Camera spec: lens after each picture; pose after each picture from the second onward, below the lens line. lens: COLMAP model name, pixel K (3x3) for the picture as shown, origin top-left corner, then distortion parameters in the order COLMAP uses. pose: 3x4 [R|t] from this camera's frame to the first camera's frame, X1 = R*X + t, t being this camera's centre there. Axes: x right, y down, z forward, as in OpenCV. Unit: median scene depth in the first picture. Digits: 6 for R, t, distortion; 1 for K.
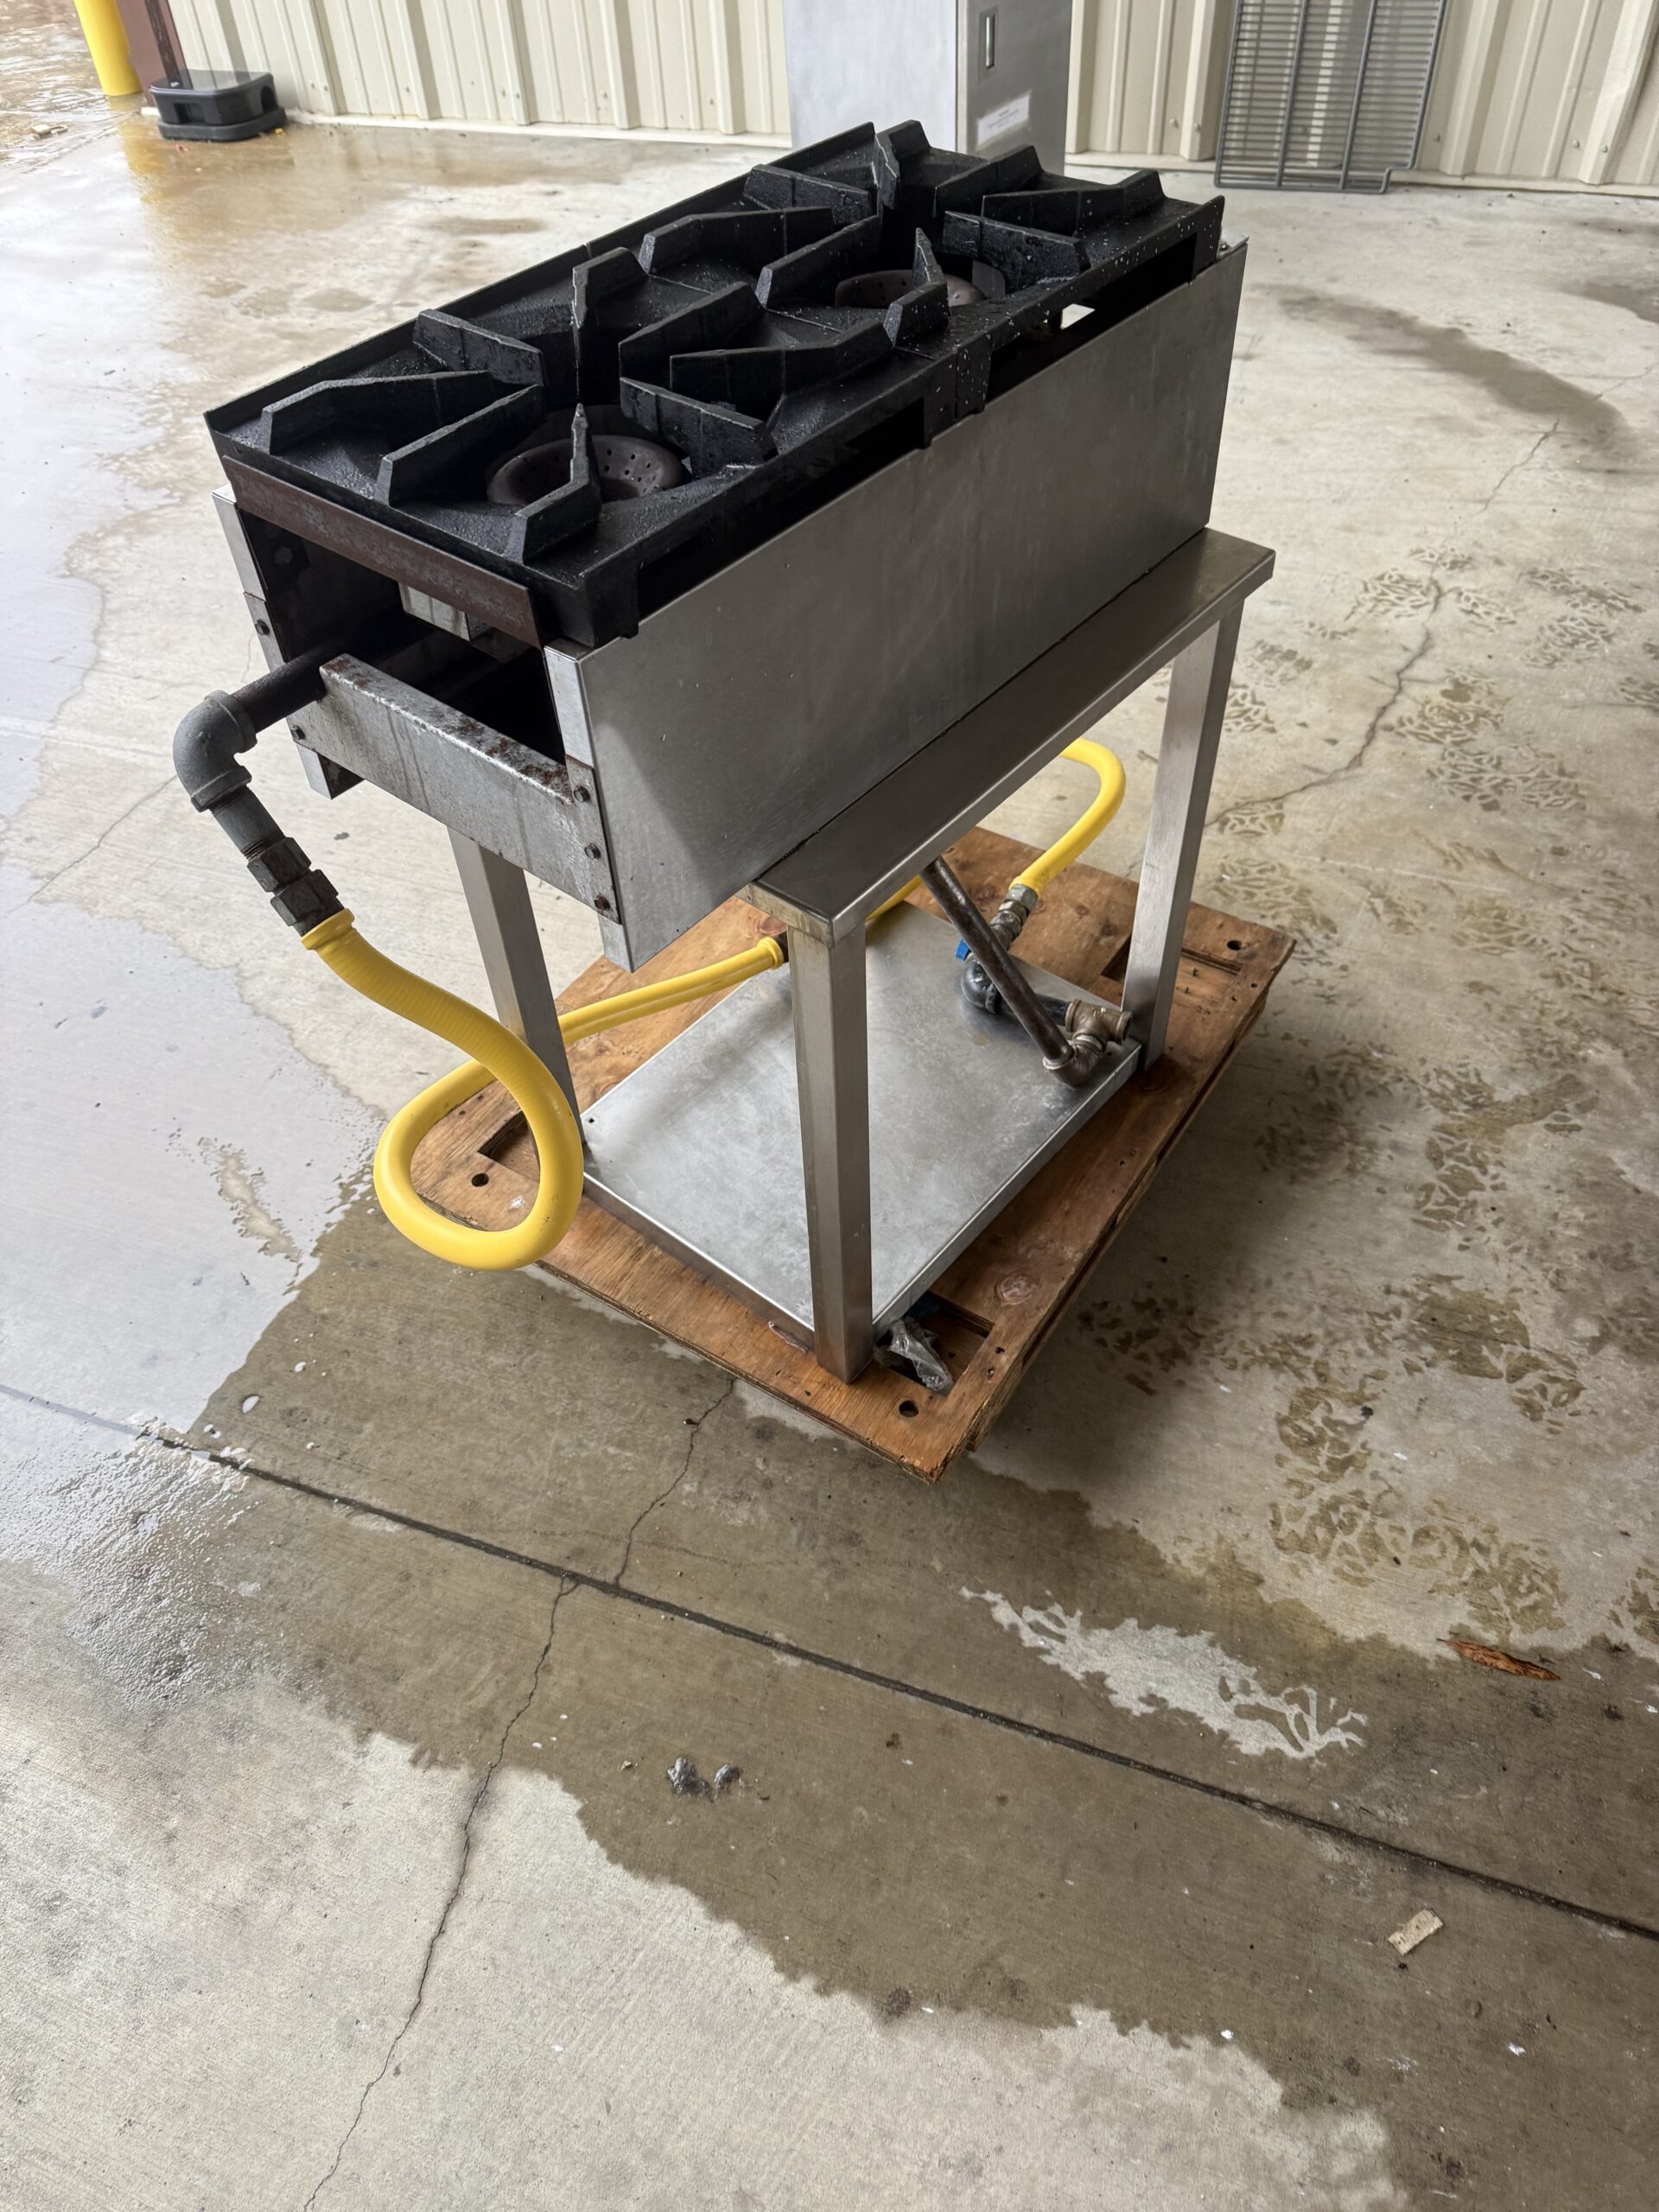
lens RADIAL K [[1566.6, 0, 829.7], [0, 1566.6, 1100.4], [0, 0, 1]] dist [-0.020593, -0.002972]
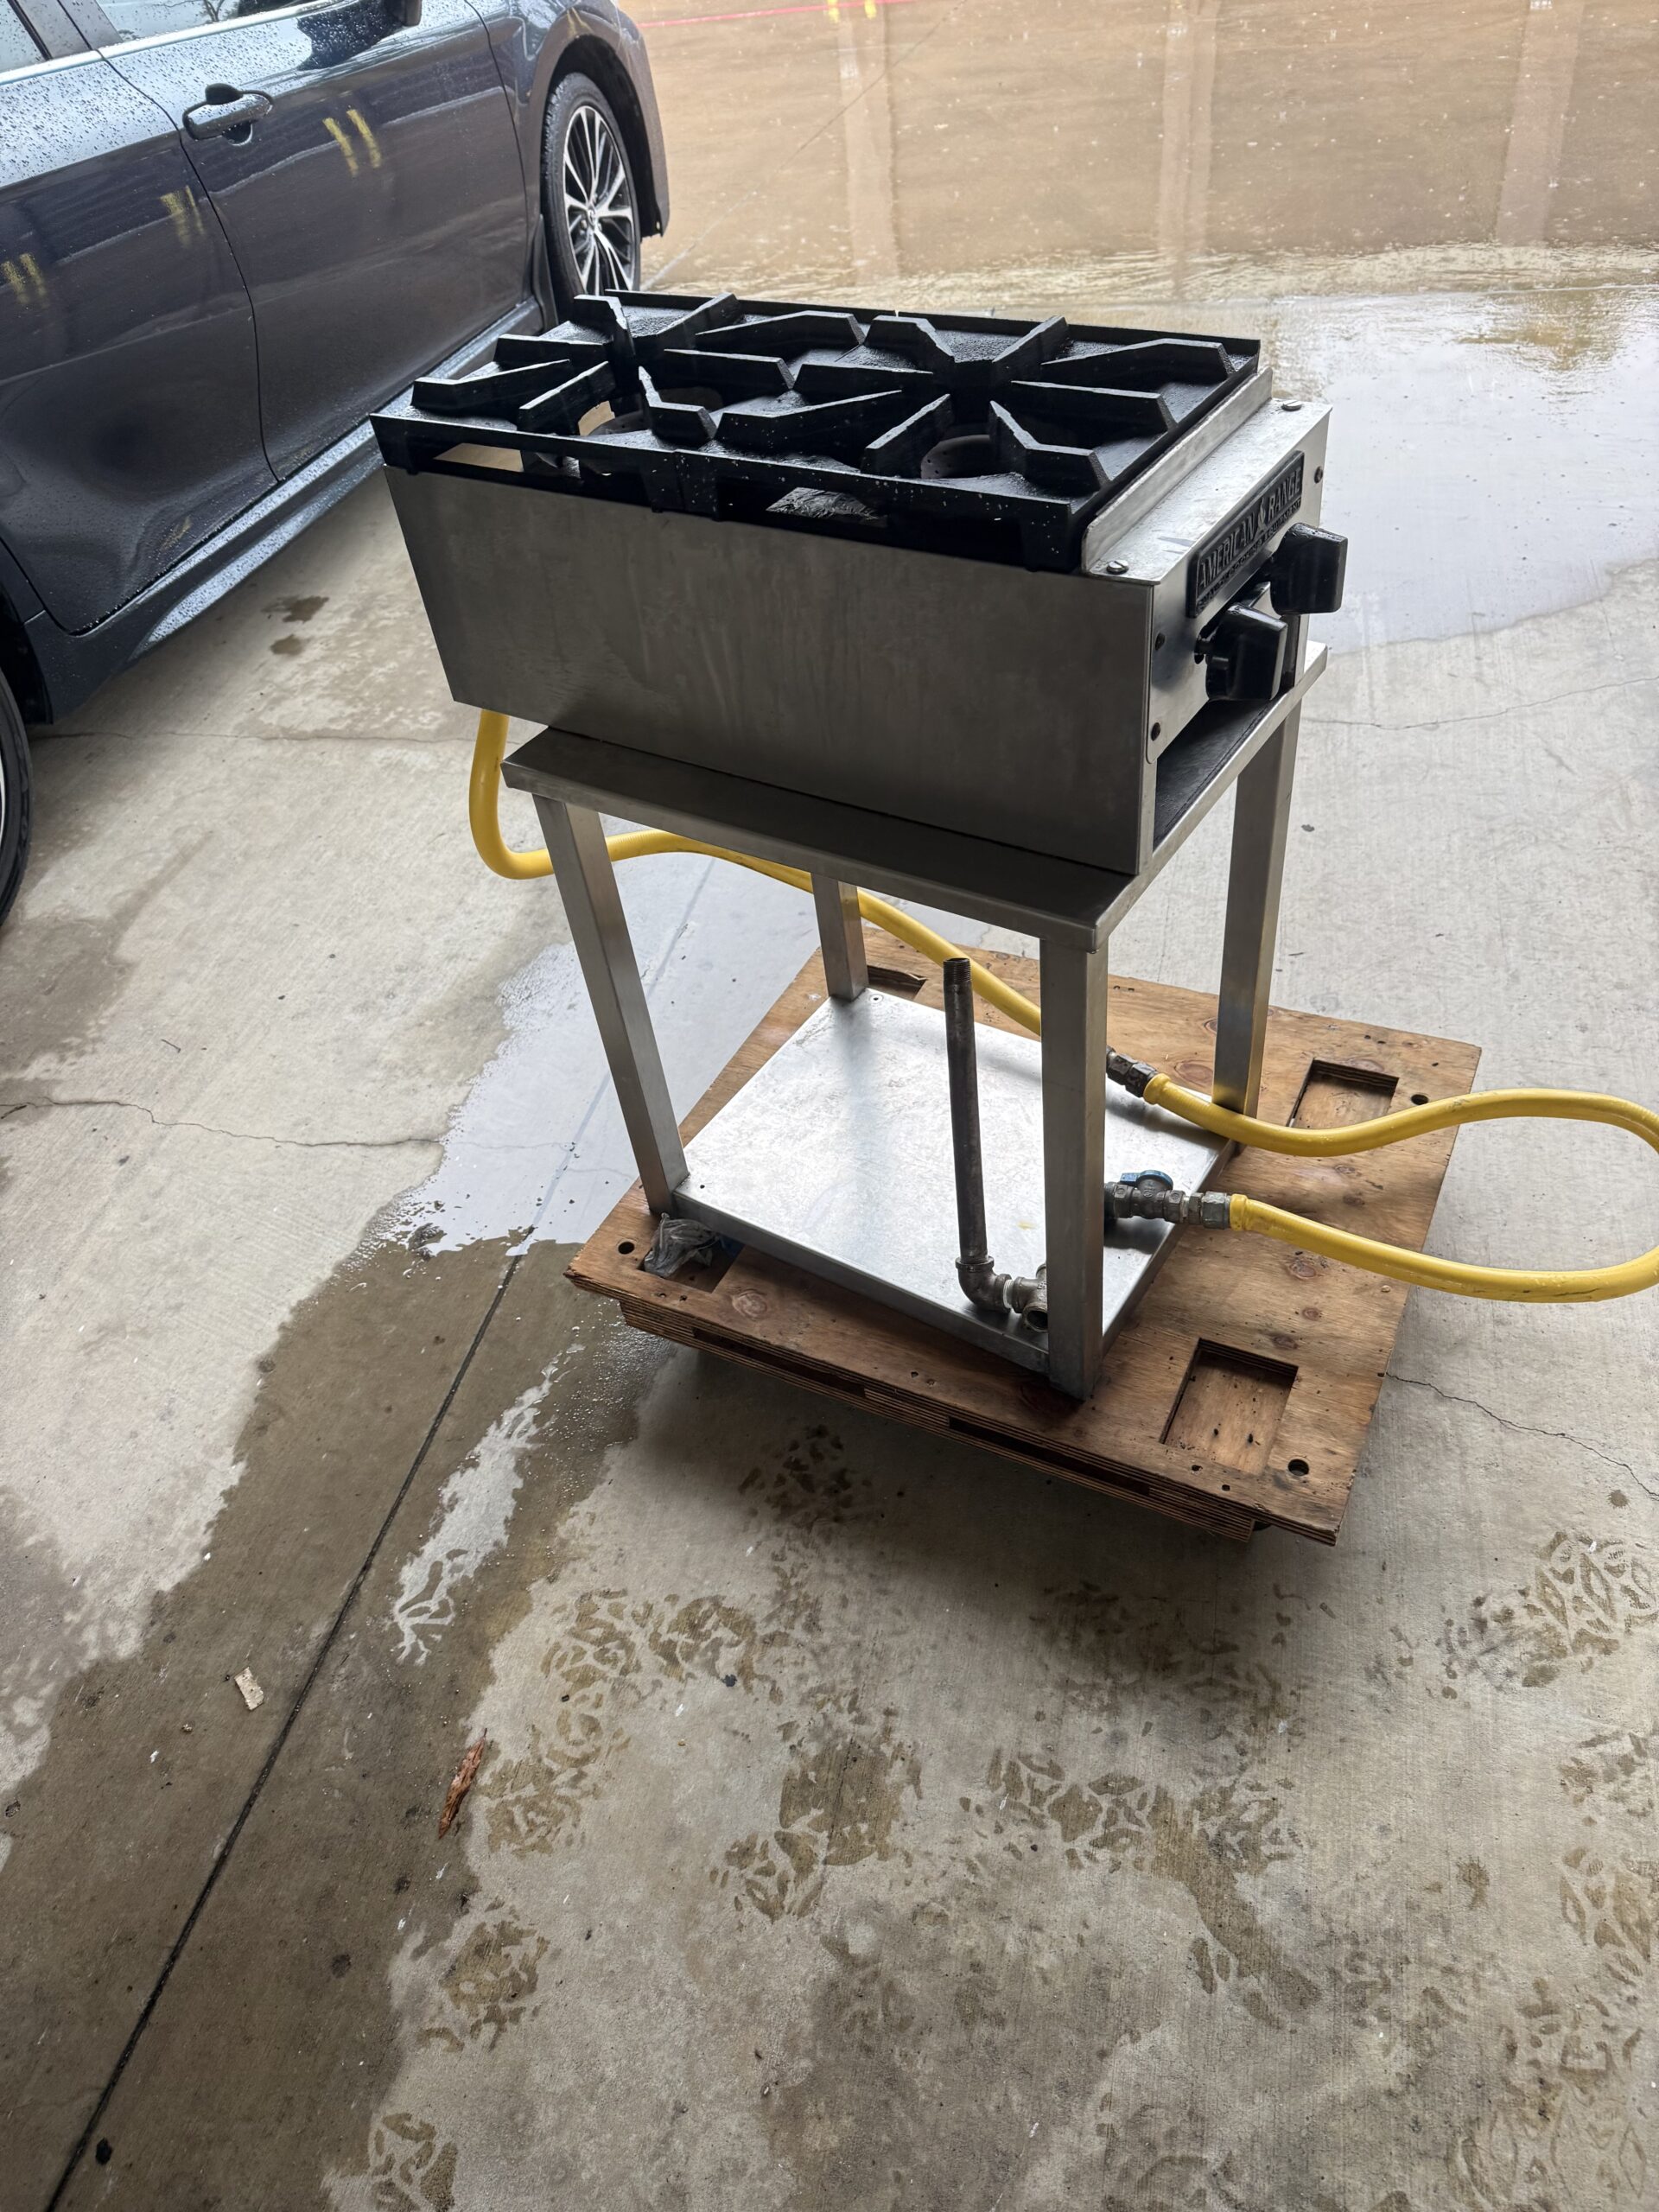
lens RADIAL K [[1566.6, 0, 832.4], [0, 1566.6, 1100.9], [0, 0, 1]] dist [-0.020593, -0.002972]
pose [[0.116321, 0.692808, -0.711679, 0.856393], [-0.658290, 0.590330, 0.467081, -0.543310], [0.743723, 0.414159, 0.524736, 0.431760]]
